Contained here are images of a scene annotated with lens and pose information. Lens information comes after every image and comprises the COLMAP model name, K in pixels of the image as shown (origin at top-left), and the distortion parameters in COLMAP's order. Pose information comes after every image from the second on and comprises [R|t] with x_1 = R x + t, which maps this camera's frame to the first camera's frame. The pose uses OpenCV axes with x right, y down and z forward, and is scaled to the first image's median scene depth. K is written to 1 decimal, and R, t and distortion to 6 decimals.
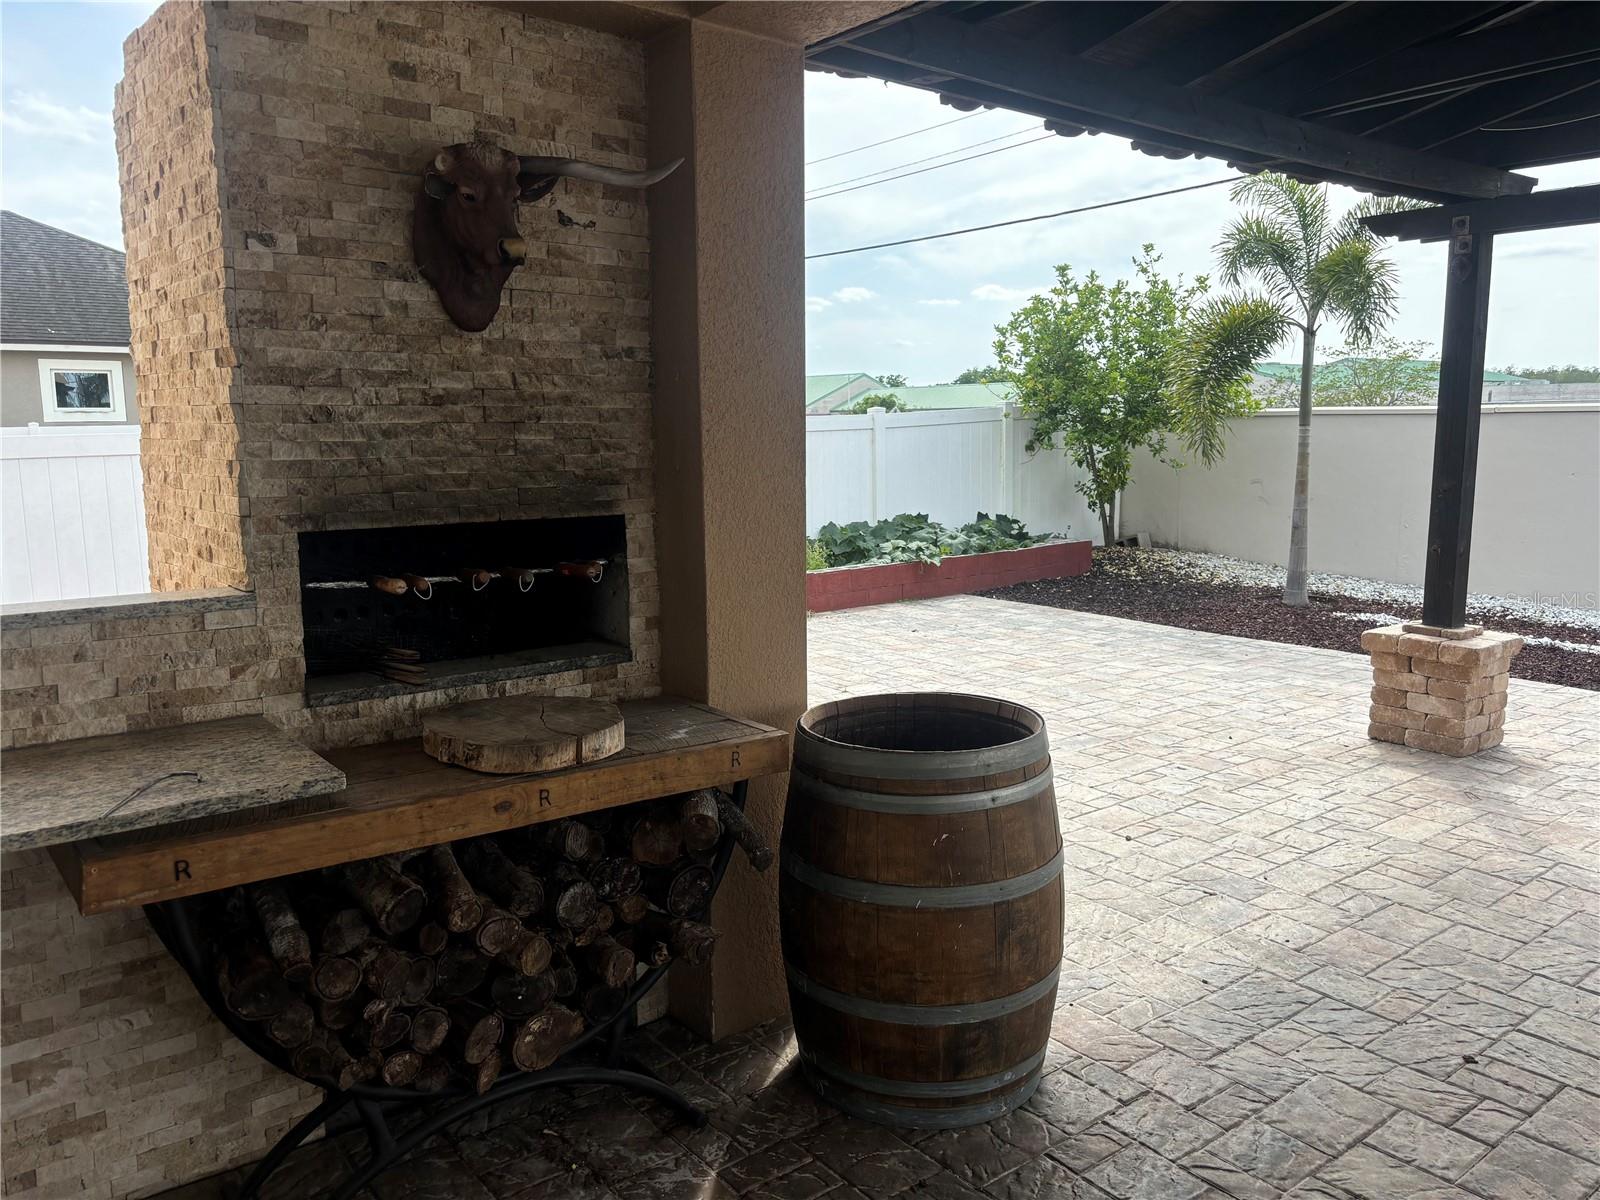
lens RADIAL K [[1210.4, 0, 800.4], [0, 1210.4, 597.3], [0, 0, 1]] dist [0.042527, -0.040582]
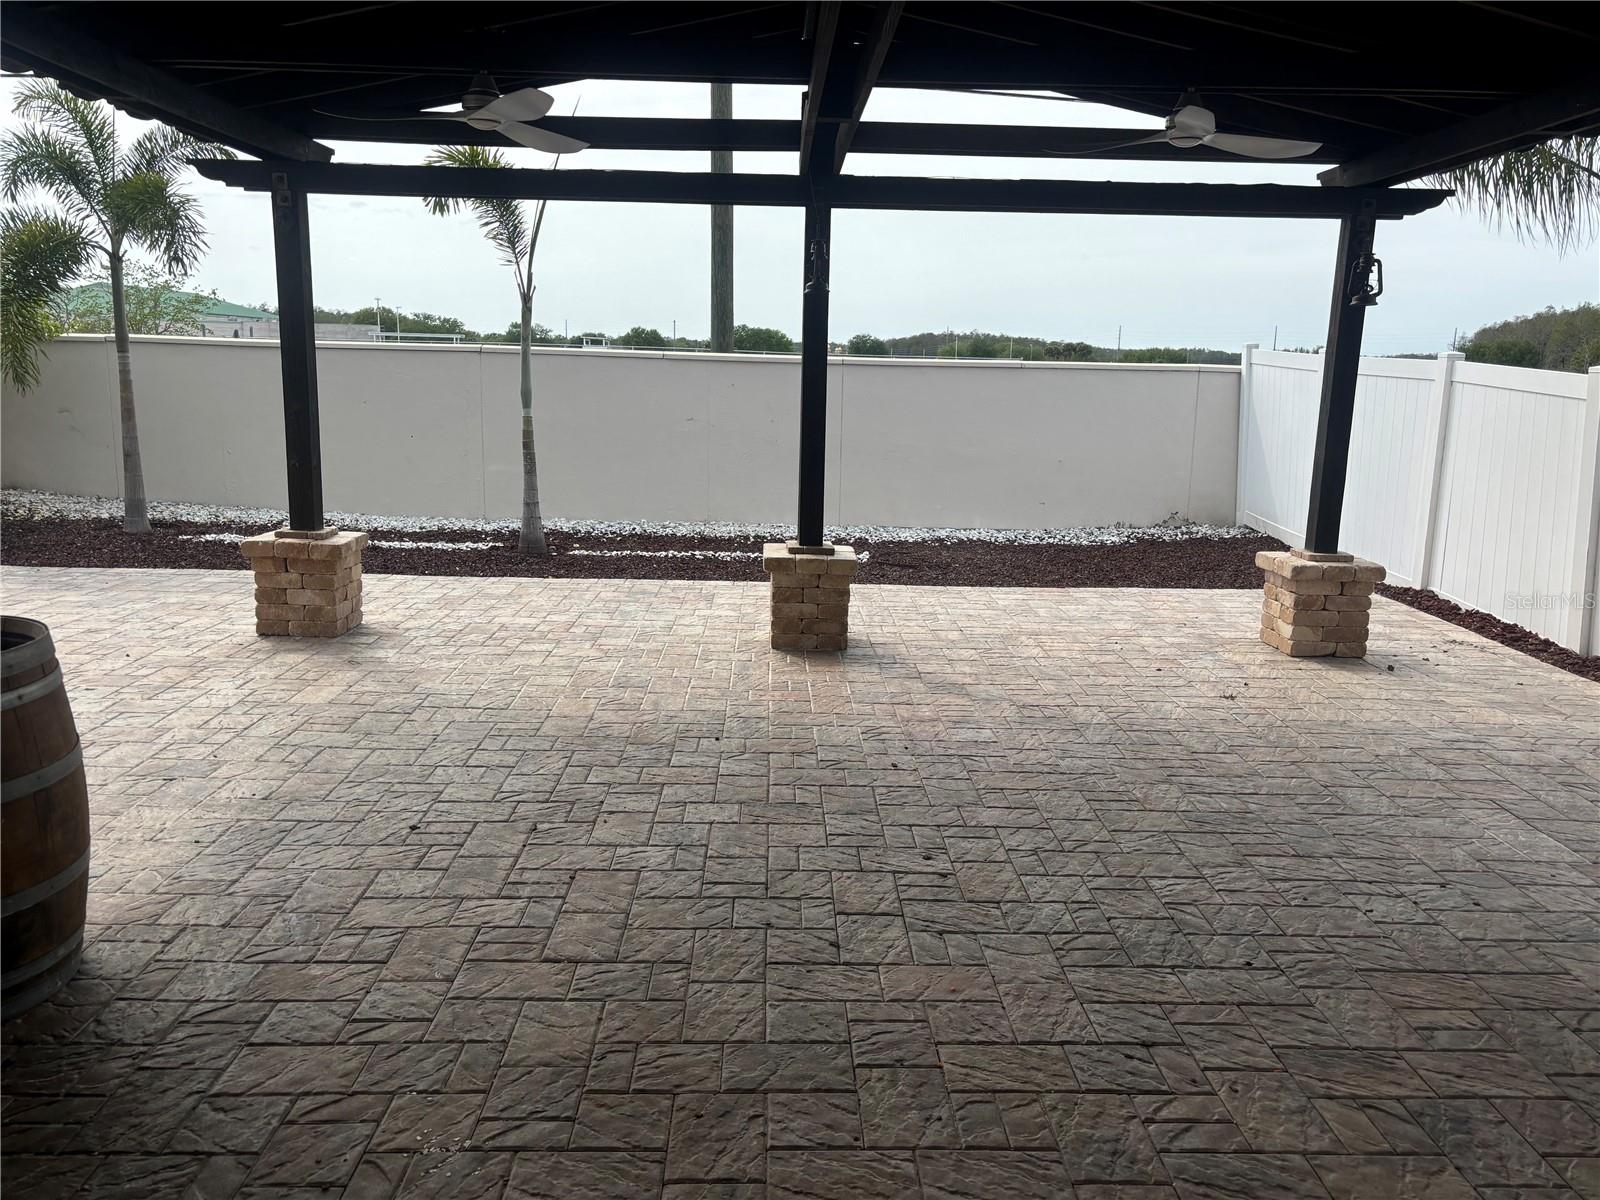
lens RADIAL K [[1210.4, 0, 799.6], [0, 1210.4, 598.2], [0, 0, 1]] dist [0.042527, -0.040582]
pose [[0.602671, -0.128337, 0.787602, -0.140949], [0.085056, 0.991691, 0.096508, 0.019794], [-0.793444, 0.008828, 0.608579, -0.101434]]
